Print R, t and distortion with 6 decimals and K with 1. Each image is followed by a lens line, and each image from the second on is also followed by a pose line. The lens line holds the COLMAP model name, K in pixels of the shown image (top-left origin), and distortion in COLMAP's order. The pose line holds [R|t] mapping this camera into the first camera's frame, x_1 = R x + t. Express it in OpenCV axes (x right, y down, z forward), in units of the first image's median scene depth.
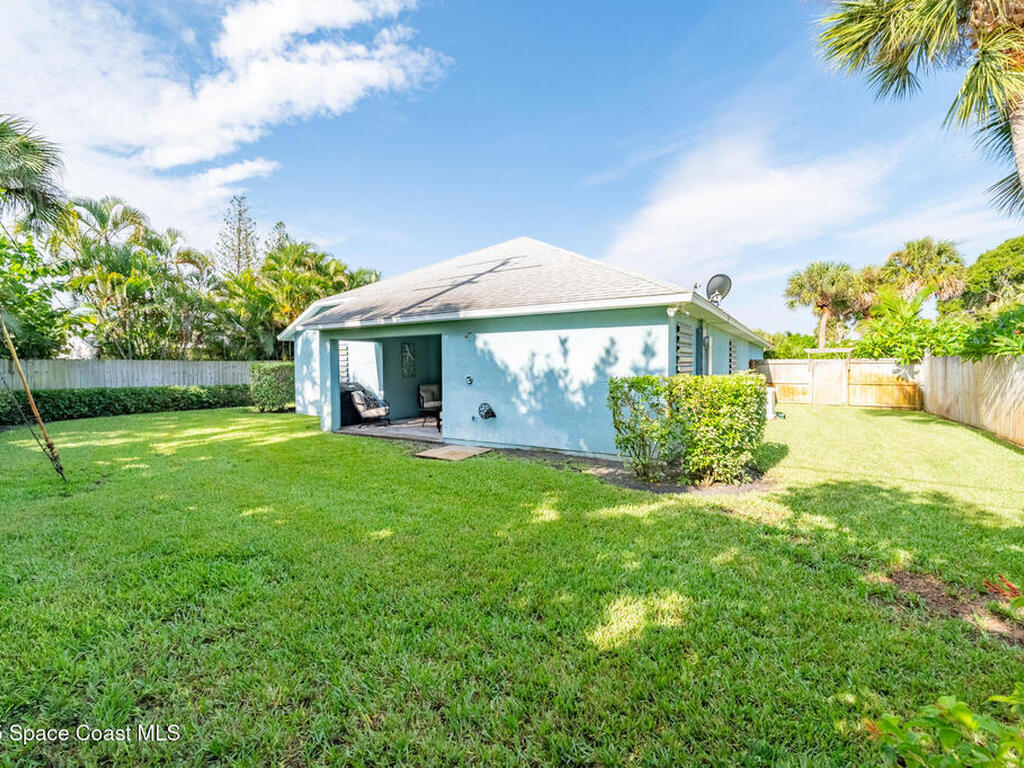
lens RADIAL K [[456.7, 0, 511.3], [0, 456.7, 380.2], [0, 0, 1]] dist [-0.000635, -0.000374]
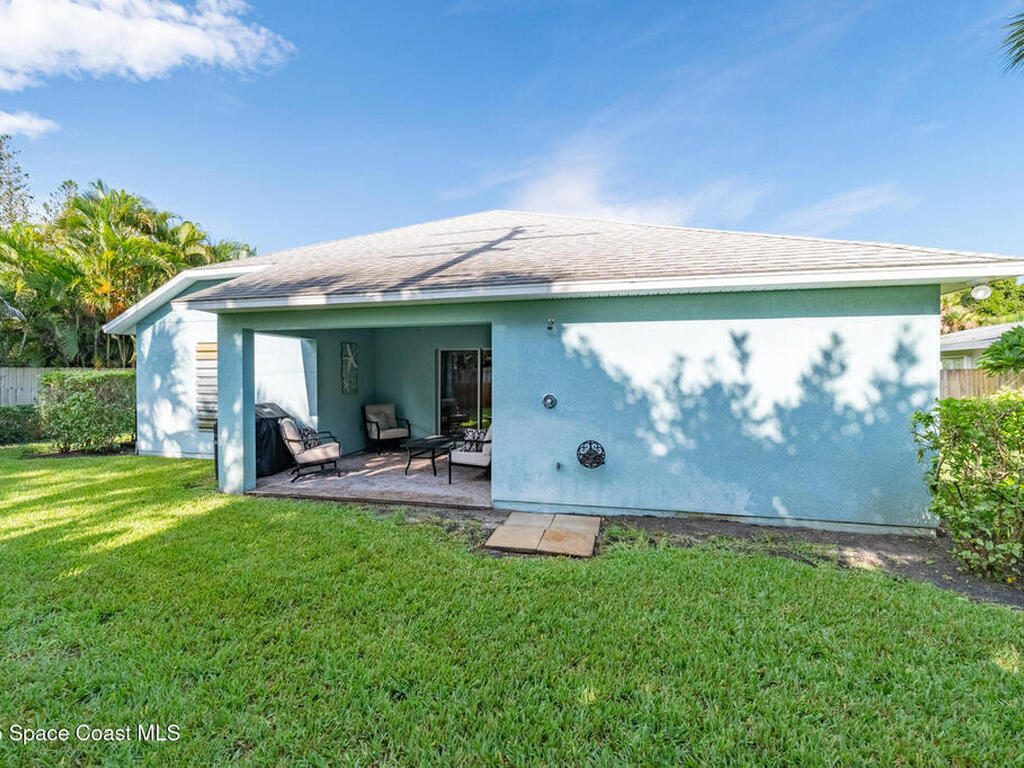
lens RADIAL K [[456.7, 0, 508.3], [0, 456.7, 377.7], [0, 0, 1]] dist [-0.000635, -0.000374]
pose [[0.949252, 0.005363, 0.314471, -0.225022], [0.004674, 0.999504, -0.031155, -0.008407], [-0.314482, 0.031044, 0.948756, 0.310136]]
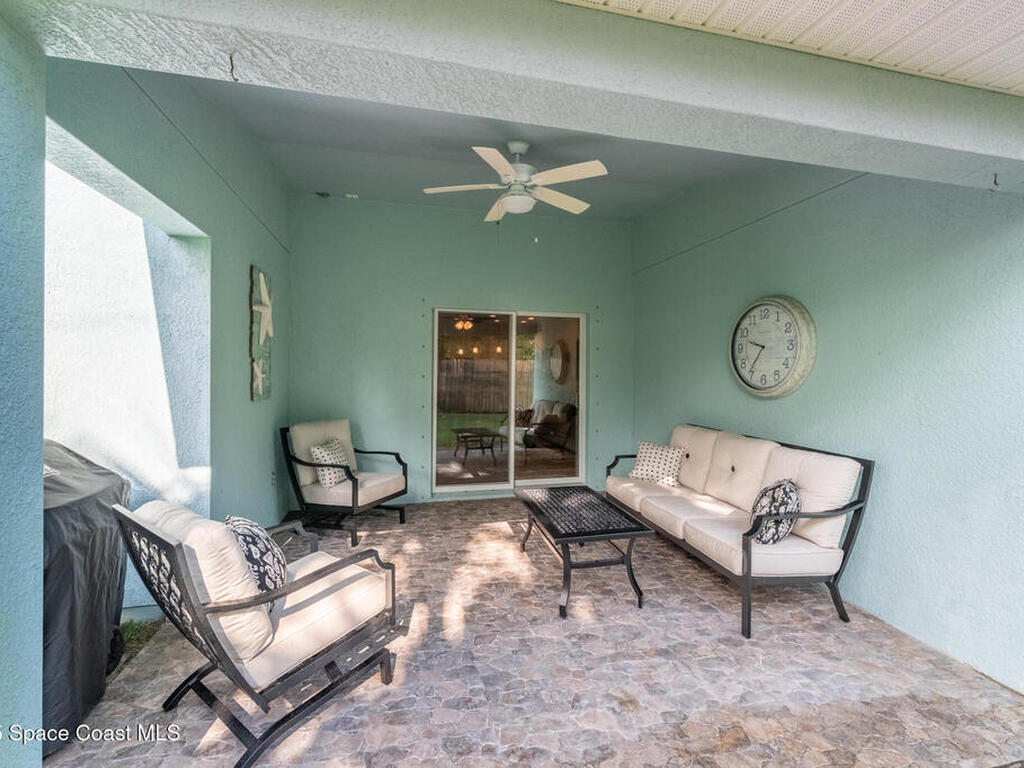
lens RADIAL K [[456.7, 0, 507.7], [0, 456.7, 381.0], [0, 0, 1]] dist [-0.000635, -0.000374]
pose [[0.706358, -0.000329, 0.707855, -0.326993], [0.020173, 0.999603, -0.019666, -0.009297], [-0.707567, 0.028170, 0.706084, 0.741500]]
